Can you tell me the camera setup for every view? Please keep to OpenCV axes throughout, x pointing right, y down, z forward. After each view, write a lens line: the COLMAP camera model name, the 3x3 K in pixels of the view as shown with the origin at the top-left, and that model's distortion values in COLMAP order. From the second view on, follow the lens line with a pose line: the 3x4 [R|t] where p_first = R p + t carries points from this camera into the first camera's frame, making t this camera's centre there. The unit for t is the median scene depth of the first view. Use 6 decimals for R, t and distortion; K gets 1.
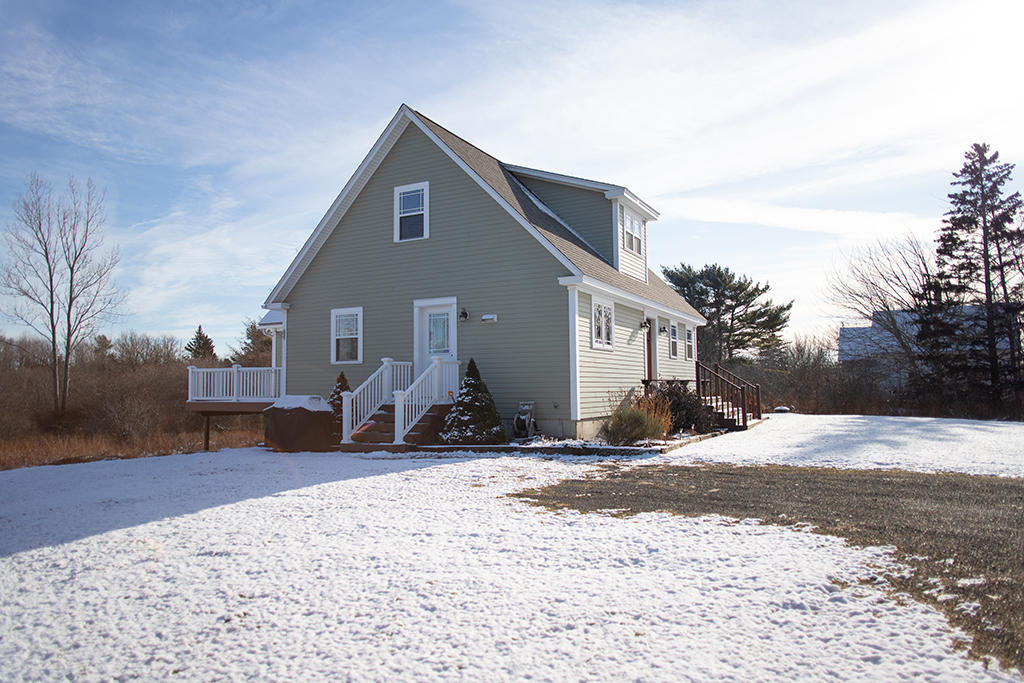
lens RADIAL K [[679.9, 0, 512.0], [0, 679.9, 341.5], [0, 0, 1]] dist [-0.003460, -0.000832]
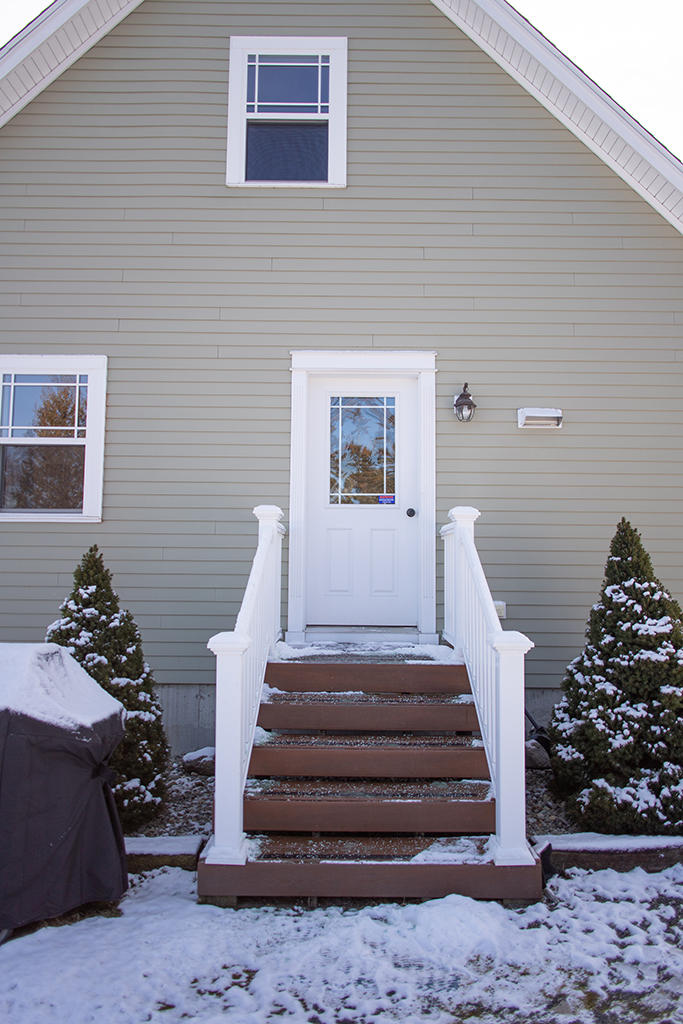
lens RADIAL K [[679.9, 0, 341.5], [0, 679.9, 512.0], [0, 0, 1]] dist [-0.003460, -0.000832]
pose [[0.883017, 0.055925, 0.465996, -0.282352], [-0.049789, 0.998435, -0.025480, 0.030759], [-0.466692, -0.000702, 0.884420, 0.675502]]
